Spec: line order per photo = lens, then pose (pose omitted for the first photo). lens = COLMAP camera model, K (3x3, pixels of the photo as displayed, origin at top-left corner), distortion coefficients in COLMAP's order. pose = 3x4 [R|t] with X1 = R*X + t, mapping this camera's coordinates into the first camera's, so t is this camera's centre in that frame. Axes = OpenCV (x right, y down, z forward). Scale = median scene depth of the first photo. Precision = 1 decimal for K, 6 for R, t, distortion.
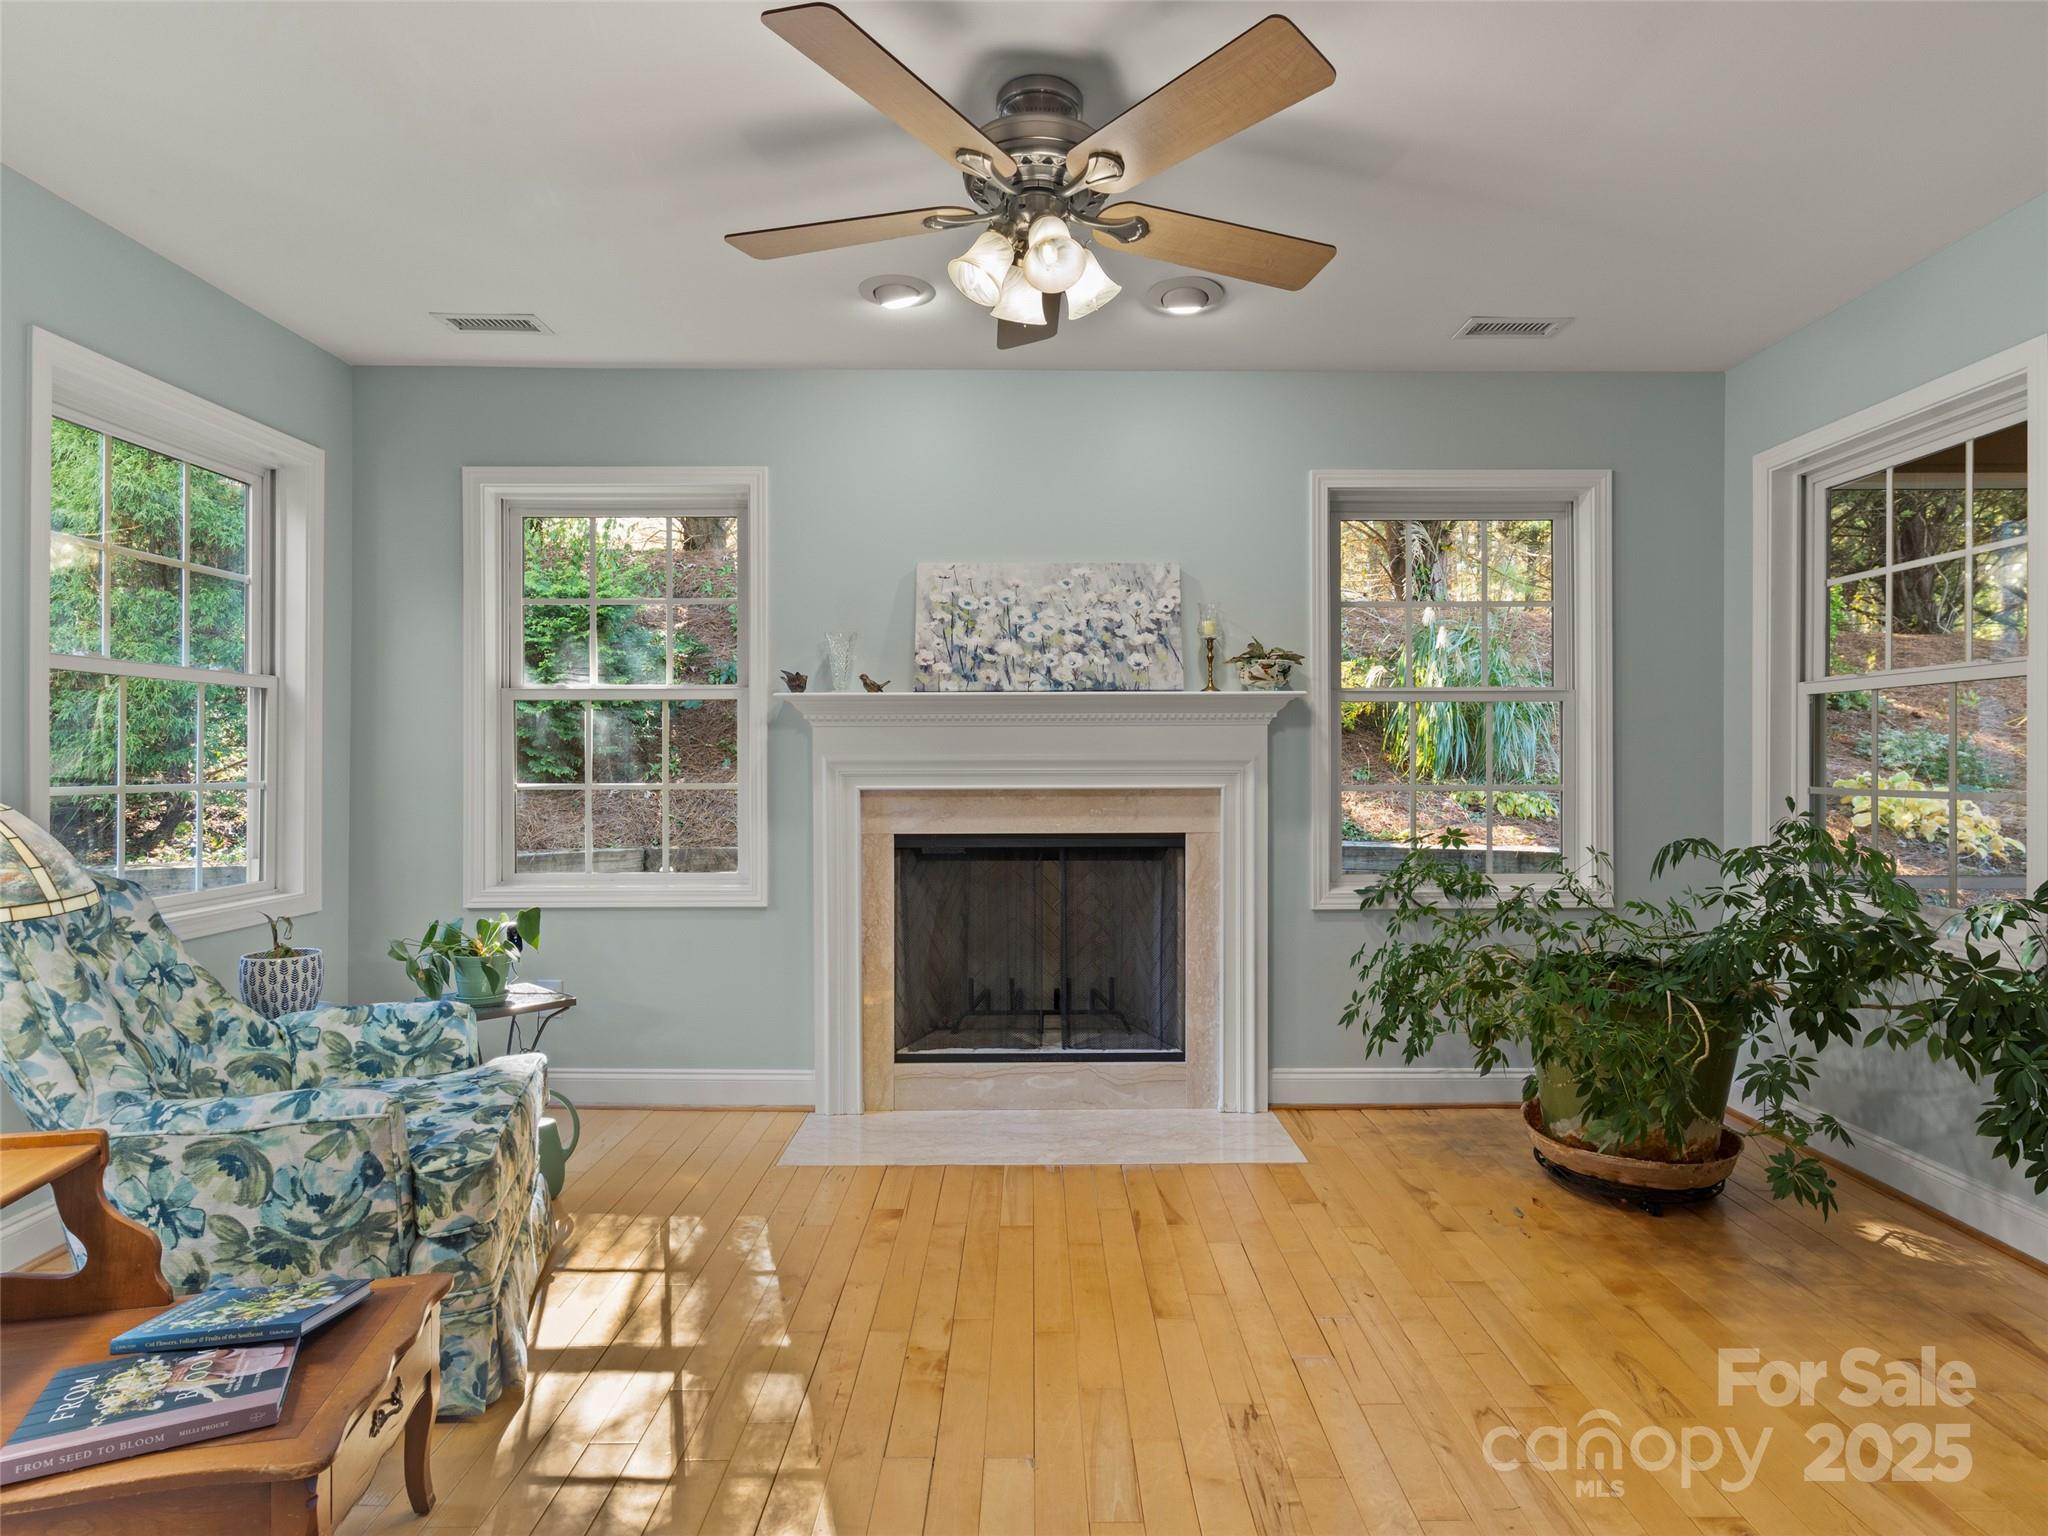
lens RADIAL K [[1100.2, 0, 1043.2], [0, 1100.2, 763.2], [0, 0, 1]] dist [0.002922, -0.000207]
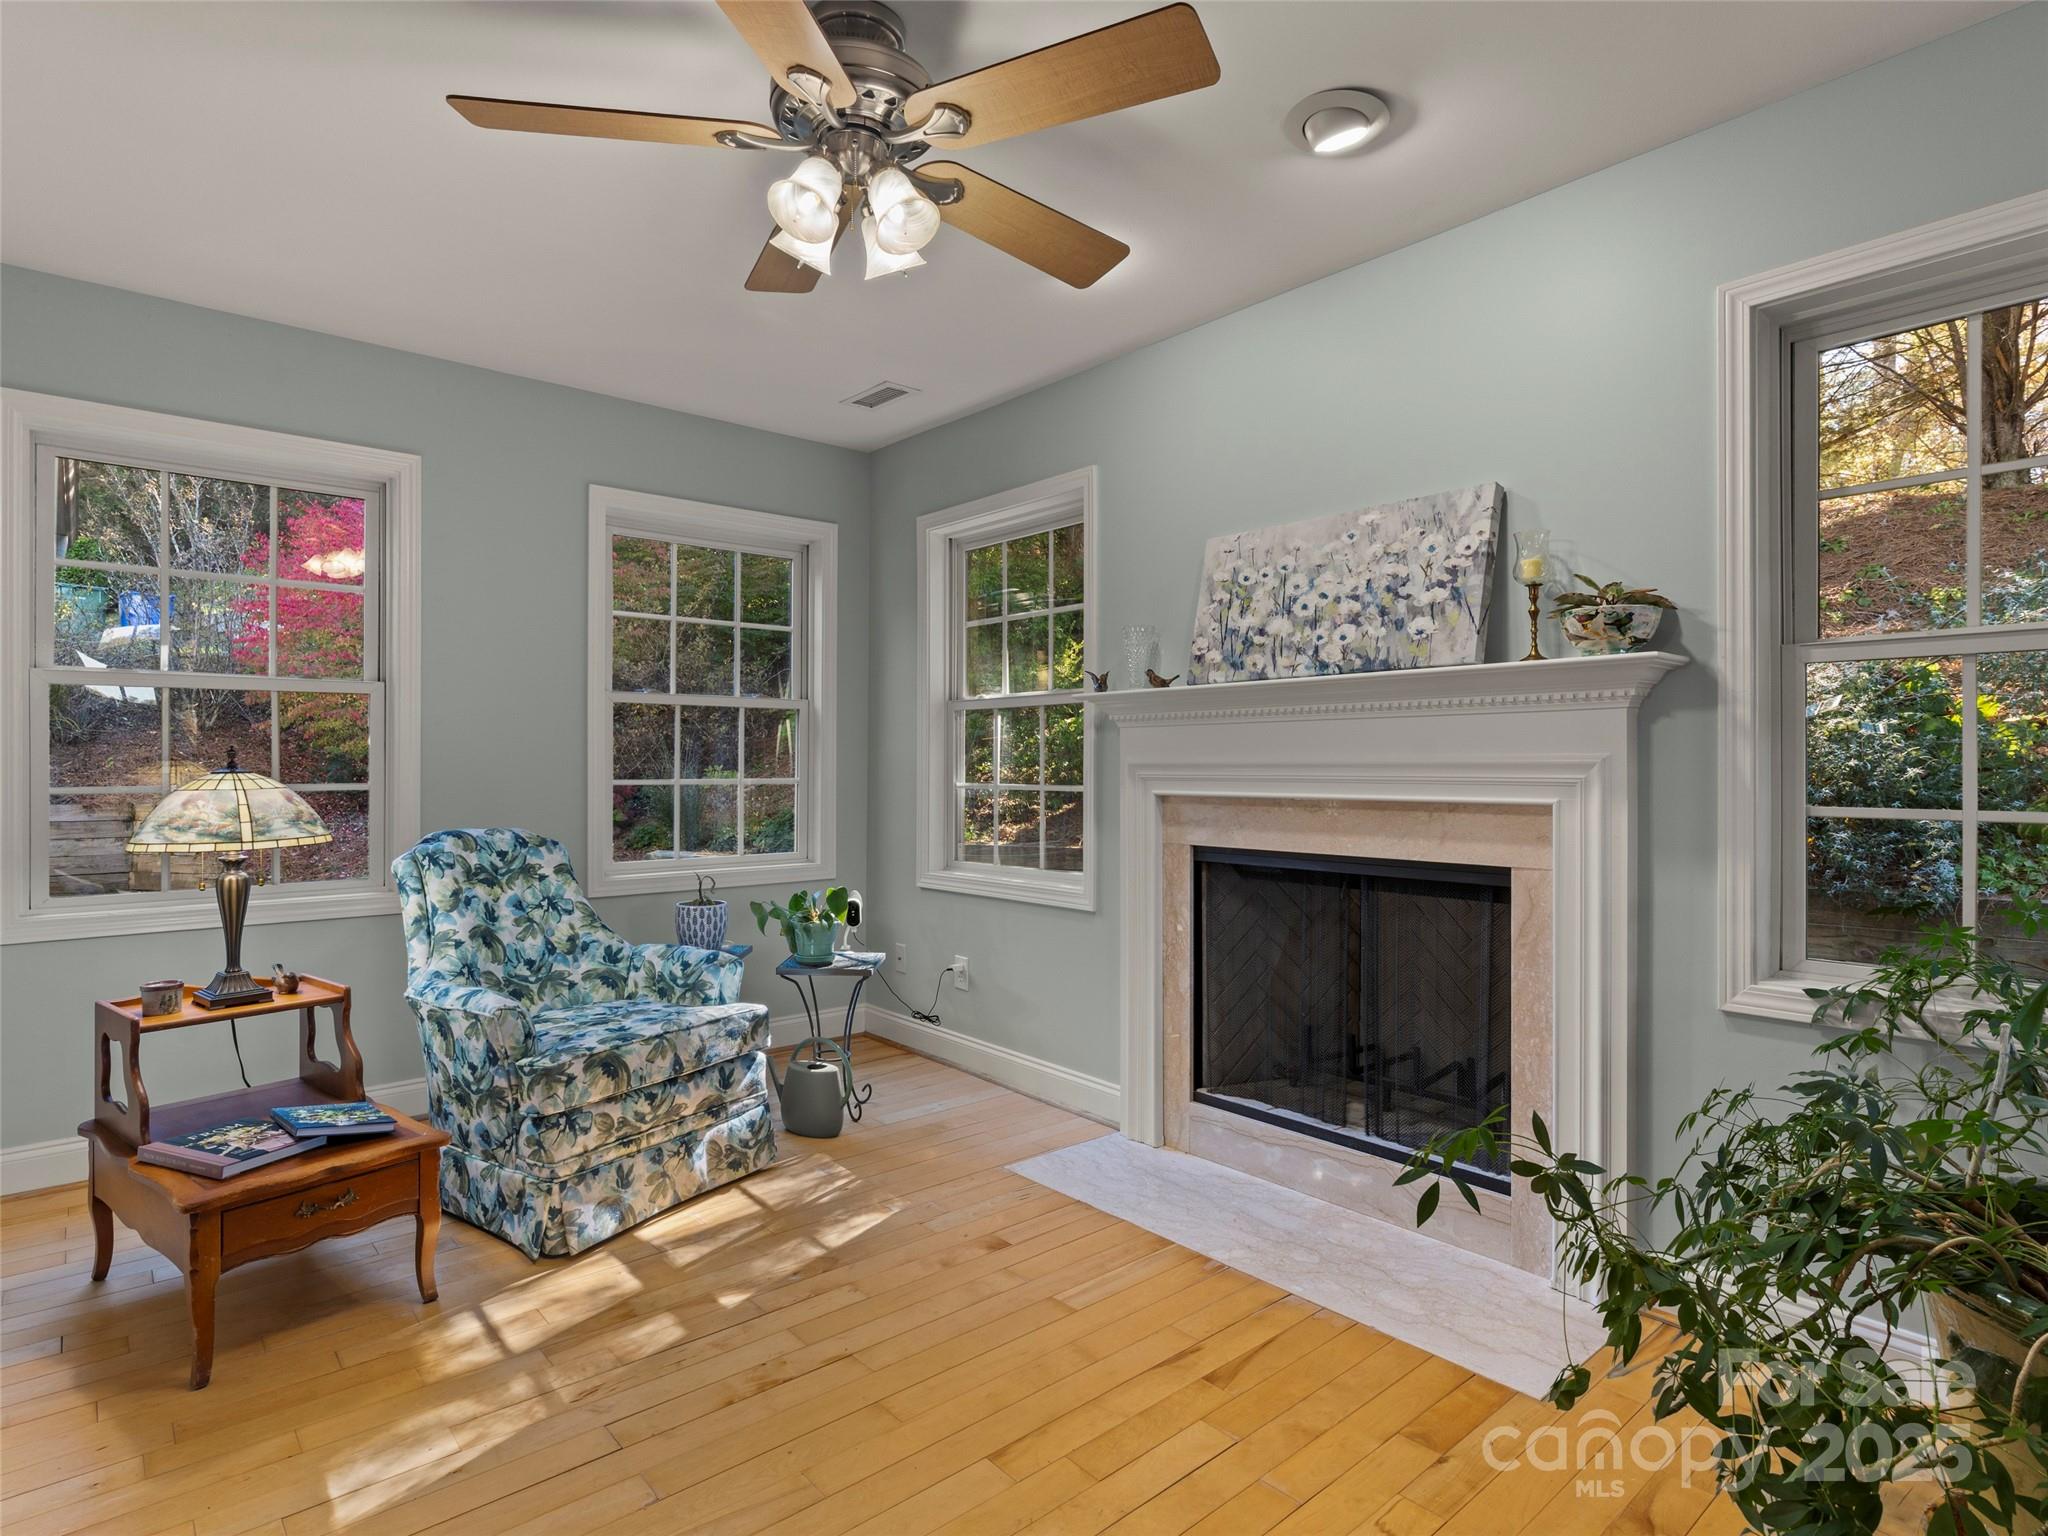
lens RADIAL K [[1100.2, 0, 1017.6], [0, 1100.2, 763.8], [0, 0, 1]] dist [0.002922, -0.000207]
pose [[0.645403, 0.001399, -0.763841, 0.470201], [-0.004365, 0.999989, -0.001857, 0.000346], [0.763829, 0.004533, 0.645402, 0.320566]]
